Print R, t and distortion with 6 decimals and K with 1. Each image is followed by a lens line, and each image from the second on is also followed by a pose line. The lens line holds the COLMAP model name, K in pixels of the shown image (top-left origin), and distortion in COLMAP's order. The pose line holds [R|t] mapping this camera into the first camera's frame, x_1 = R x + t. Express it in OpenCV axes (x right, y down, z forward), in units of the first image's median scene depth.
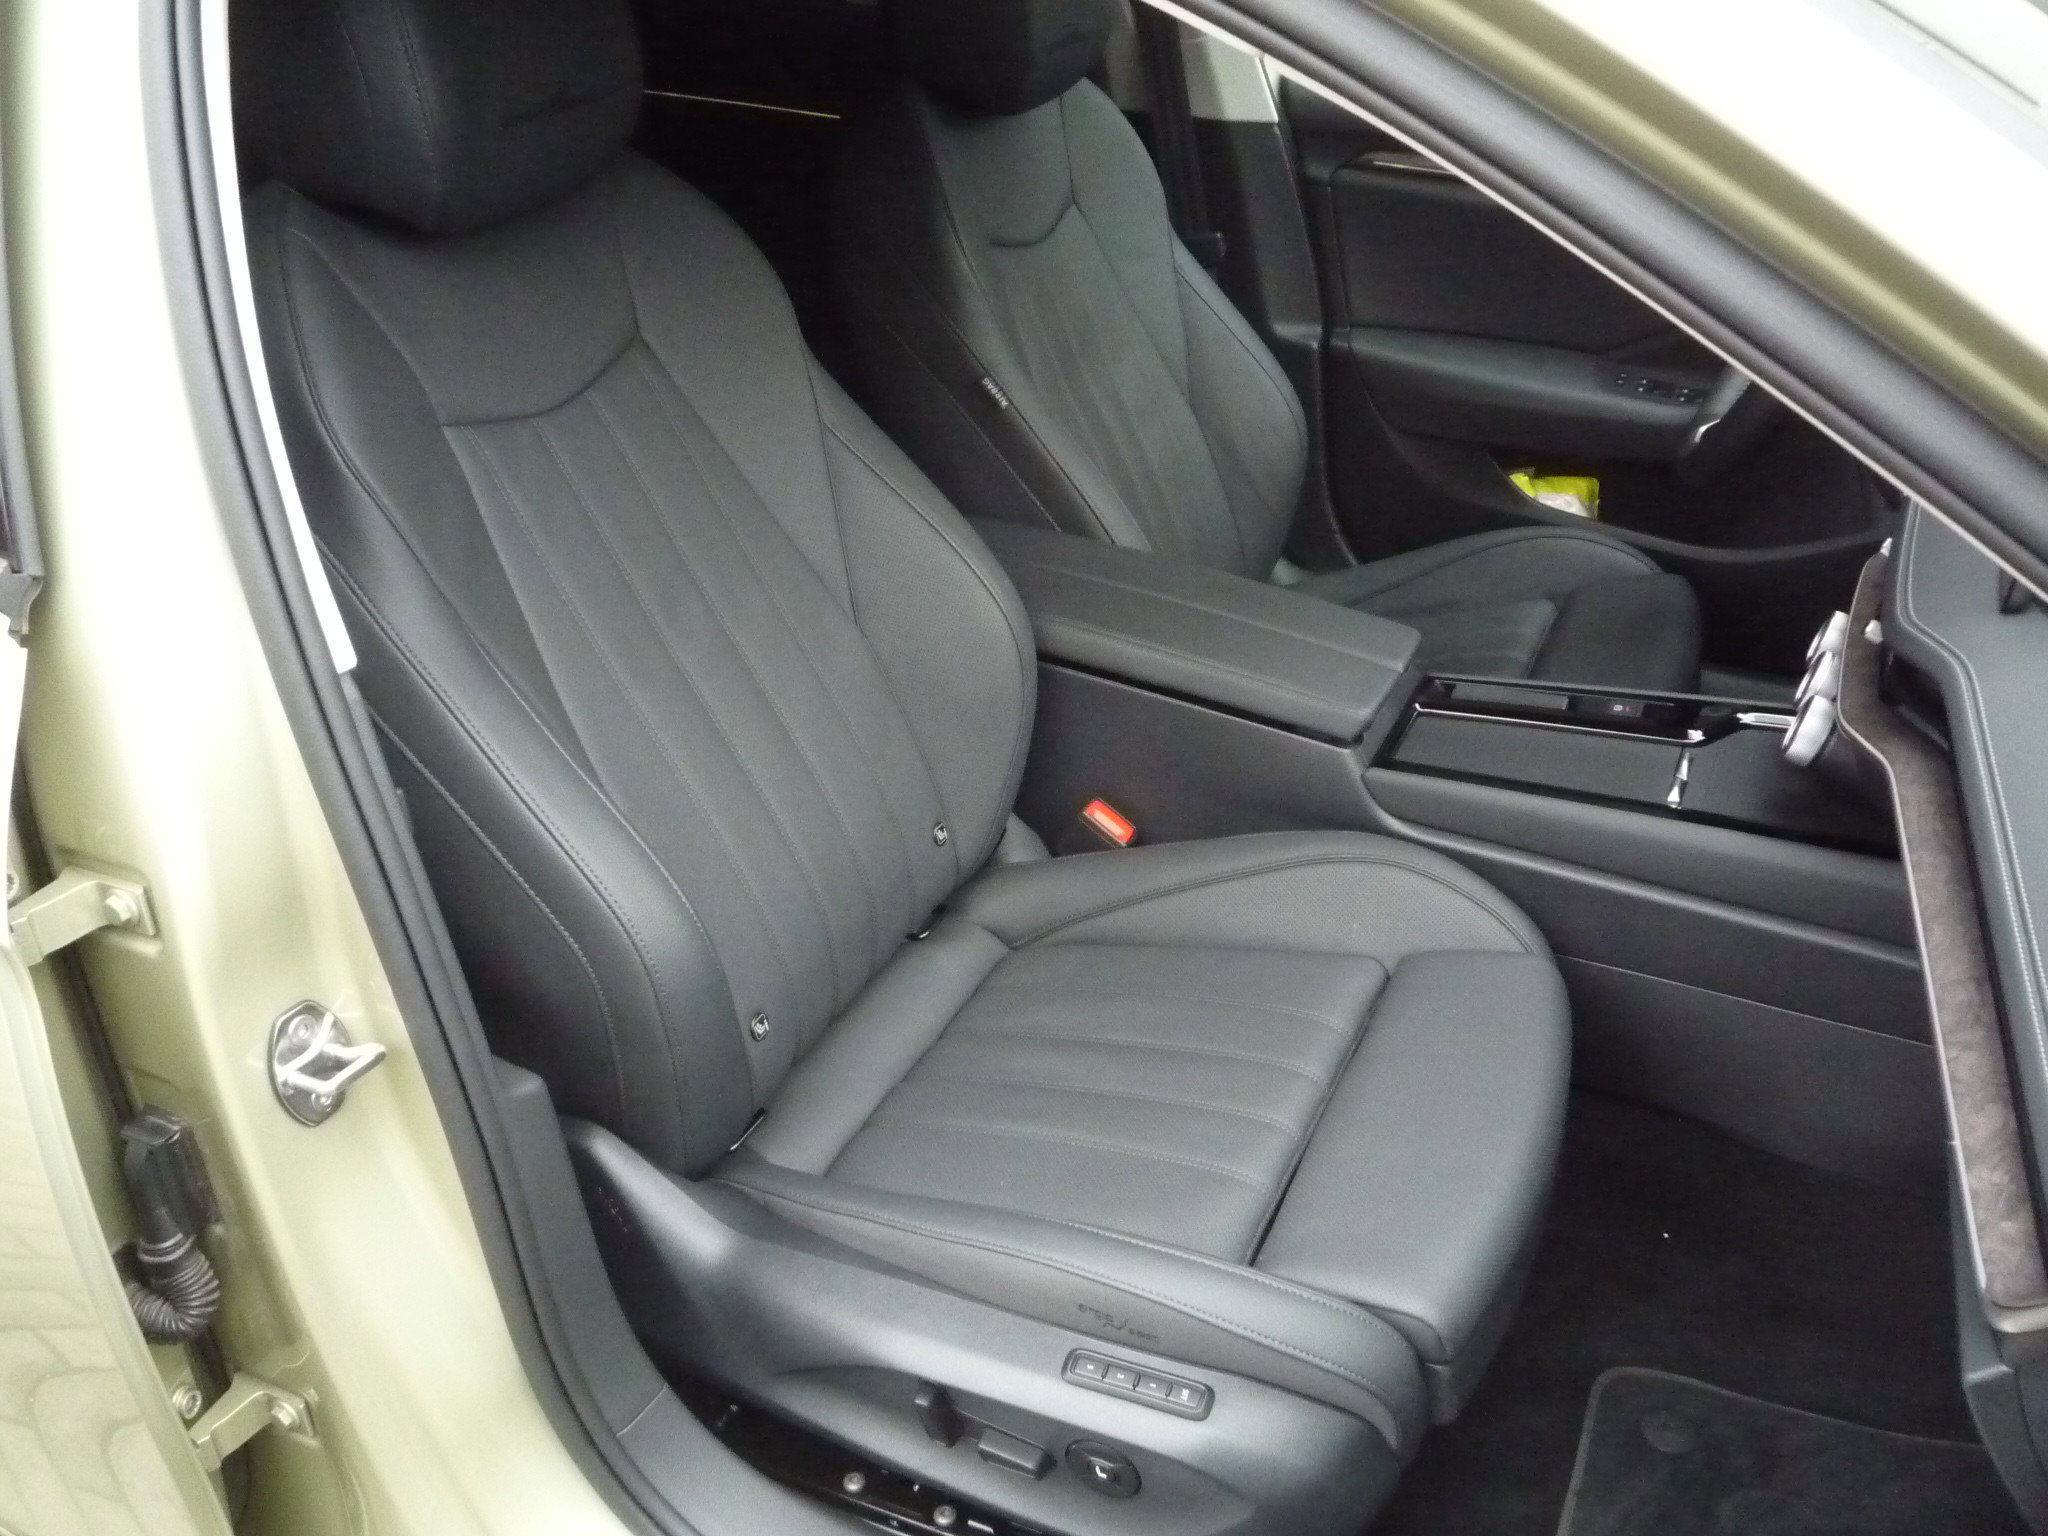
lens RADIAL K [[1794.0, 0, 1014.7], [0, 1794.0, 759.6], [0, 0, 1]] dist [-0.021871, -0.025185]
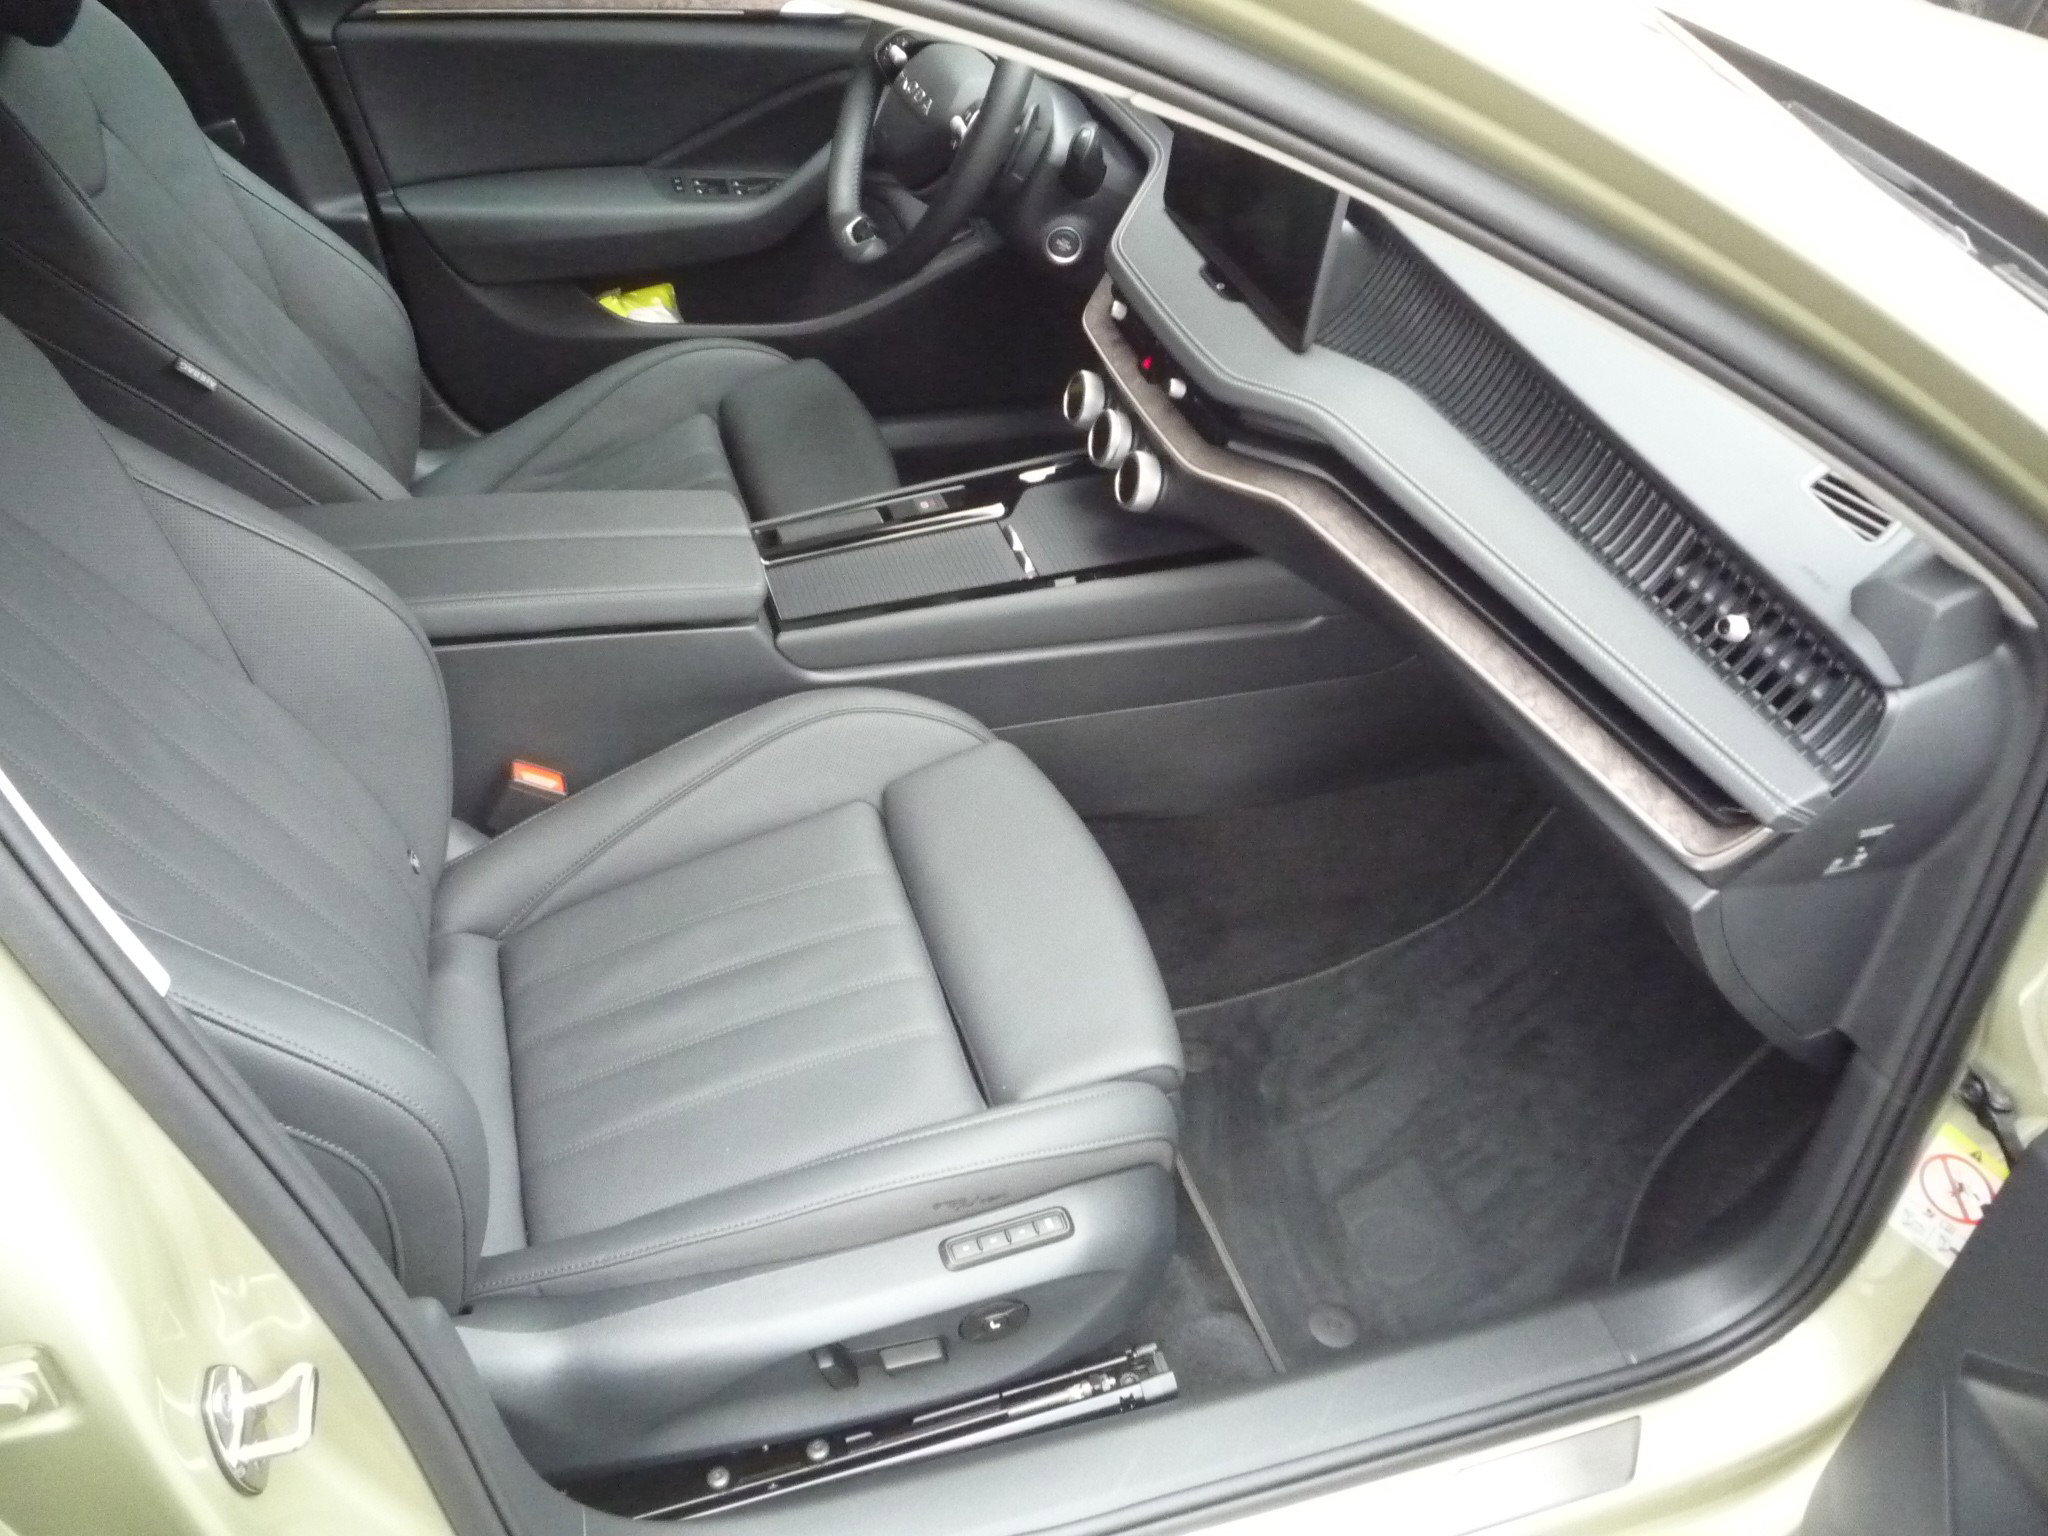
lens RADIAL K [[1794.0, 0, 1004.1], [0, 1794.0, 771.9], [0, 0, 1]] dist [-0.021871, -0.025185]
pose [[0.737873, -0.391893, 0.549513, -0.293367], [0.304213, 0.919881, 0.247535, -0.132007], [-0.602493, -0.015480, 0.797974, 0.077872]]
